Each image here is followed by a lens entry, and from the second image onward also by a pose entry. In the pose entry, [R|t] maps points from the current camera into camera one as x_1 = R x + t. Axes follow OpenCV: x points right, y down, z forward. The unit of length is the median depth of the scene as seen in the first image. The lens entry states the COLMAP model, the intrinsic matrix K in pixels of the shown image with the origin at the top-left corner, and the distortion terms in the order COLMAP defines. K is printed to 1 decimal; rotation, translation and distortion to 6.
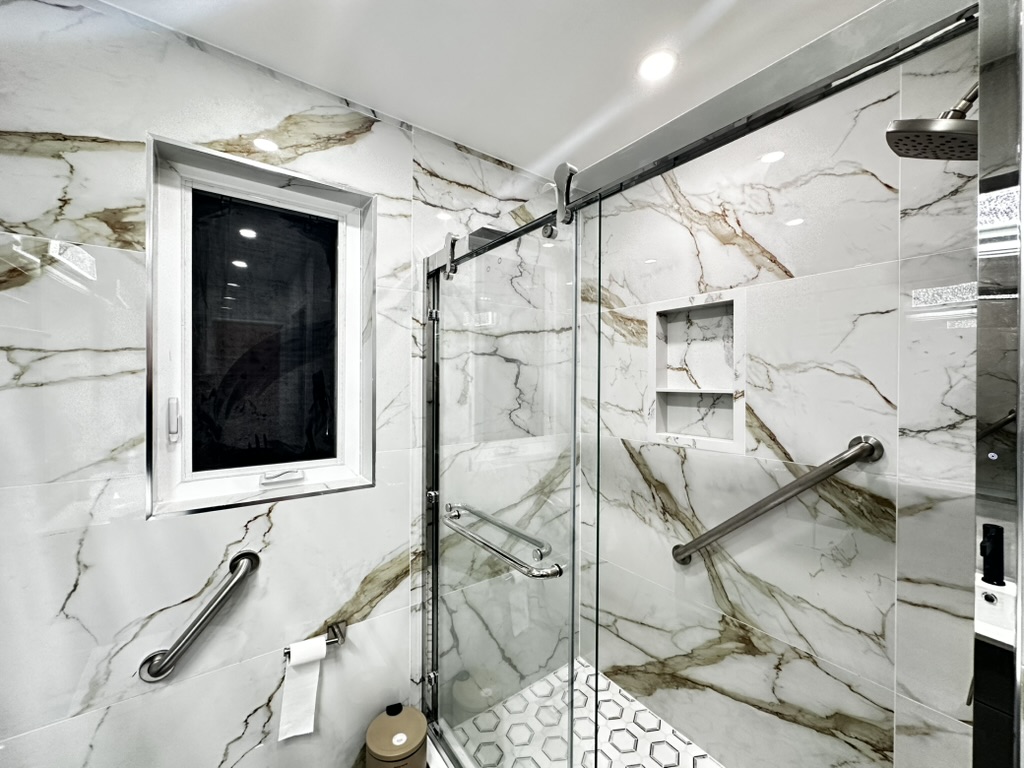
lens RADIAL K [[406.9, 0, 510.4], [0, 406.9, 387.0], [0, 0, 1]] dist [-0.002783, 0.000376]
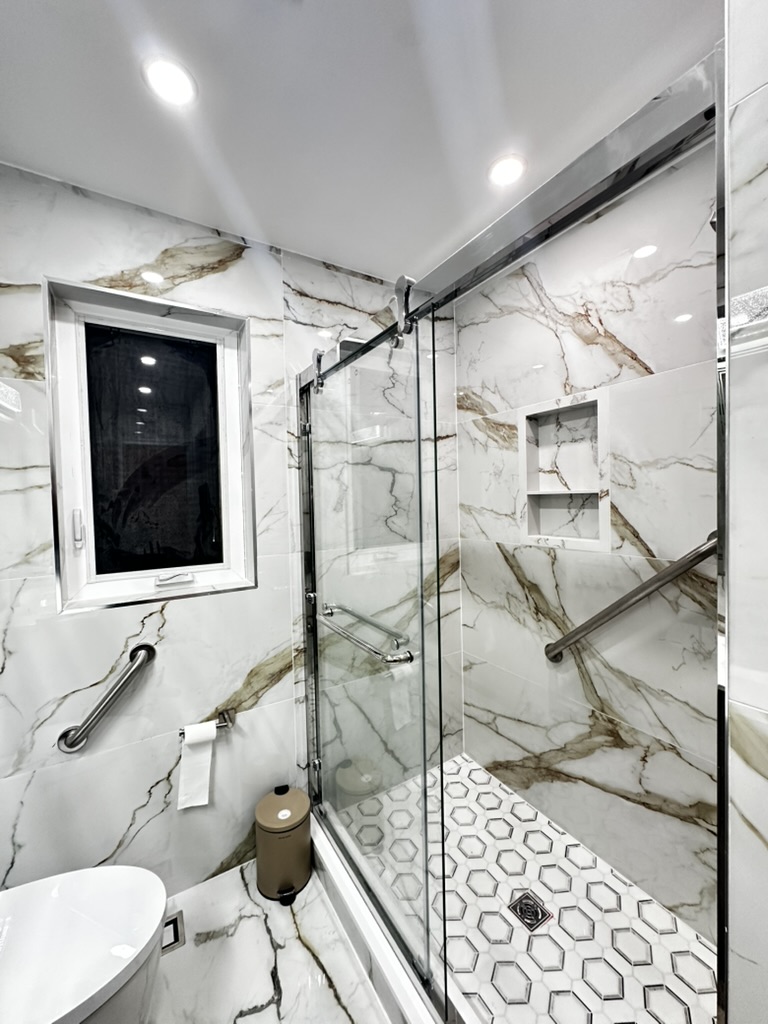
lens RADIAL K [[406.9, 0, 384.6], [0, 406.9, 512.9], [0, 0, 1]] dist [-0.002783, 0.000376]
pose [[0.996207, -0.025545, -0.083183, 0.103056], [0.027578, 0.999346, 0.023381, 0.027831], [0.082531, -0.025586, 0.996260, -0.052751]]
